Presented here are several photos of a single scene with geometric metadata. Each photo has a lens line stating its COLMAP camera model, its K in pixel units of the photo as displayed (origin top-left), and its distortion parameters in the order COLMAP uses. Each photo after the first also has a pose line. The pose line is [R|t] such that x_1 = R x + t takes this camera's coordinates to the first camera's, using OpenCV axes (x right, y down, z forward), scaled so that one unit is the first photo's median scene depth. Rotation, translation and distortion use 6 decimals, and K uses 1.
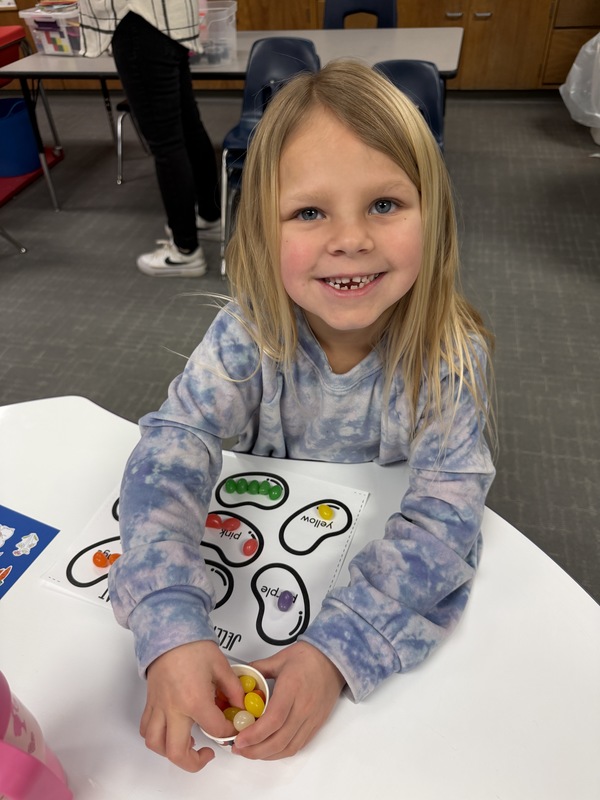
lens RADIAL K [[573.1, 0, 294.8], [0, 573.1, 387.9], [0, 0, 1]] dist [-0.006370, 0.000034]
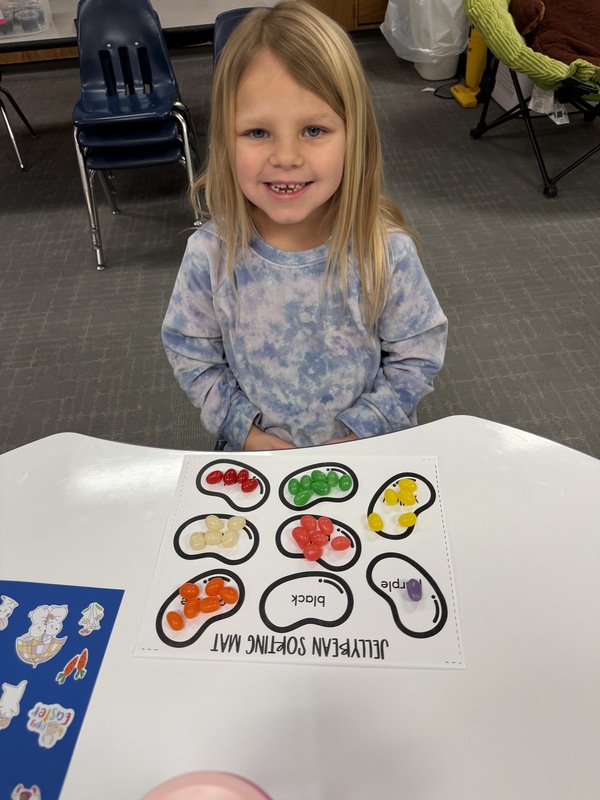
lens RADIAL K [[573.5, 0, 291.4], [0, 573.5, 384.6], [0, 0, 1]] dist [0.003700, 0.000165]
pose [[0.949055, -0.223499, 0.222130, -0.092808], [0.211829, 0.974397, 0.075357, -0.019535], [-0.233285, -0.024464, 0.972101, 0.036214]]
